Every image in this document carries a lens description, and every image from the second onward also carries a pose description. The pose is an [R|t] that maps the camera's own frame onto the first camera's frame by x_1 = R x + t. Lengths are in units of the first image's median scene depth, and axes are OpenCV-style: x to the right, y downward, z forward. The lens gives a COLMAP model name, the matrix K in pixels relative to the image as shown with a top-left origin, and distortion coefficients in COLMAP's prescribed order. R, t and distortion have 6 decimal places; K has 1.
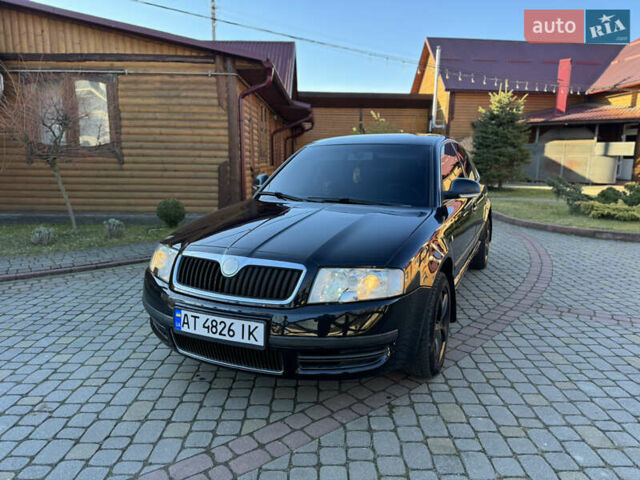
lens RADIAL K [[431.9, 0, 325.2], [0, 431.9, 237.0], [0, 0, 1]] dist [0.027760, -0.033750]
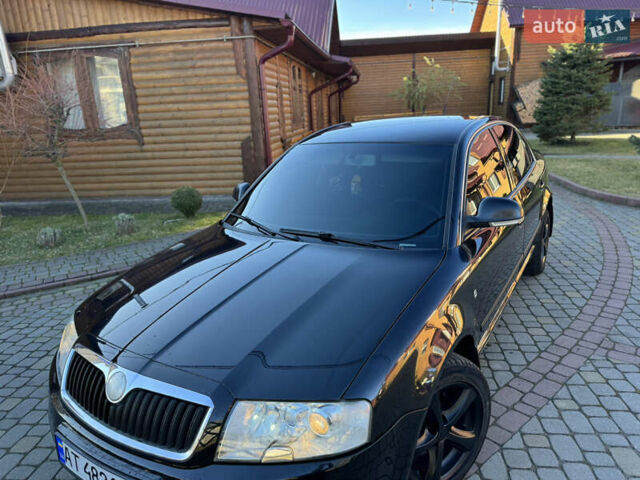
lens RADIAL K [[431.9, 0, 325.2], [0, 431.9, 237.0], [0, 0, 1]] dist [0.027760, -0.033750]
pose [[0.990414, -0.018088, -0.136943, 0.052289], [0.033046, 0.993628, 0.107759, -0.058591], [0.134121, -0.111251, 0.984700, 0.101724]]
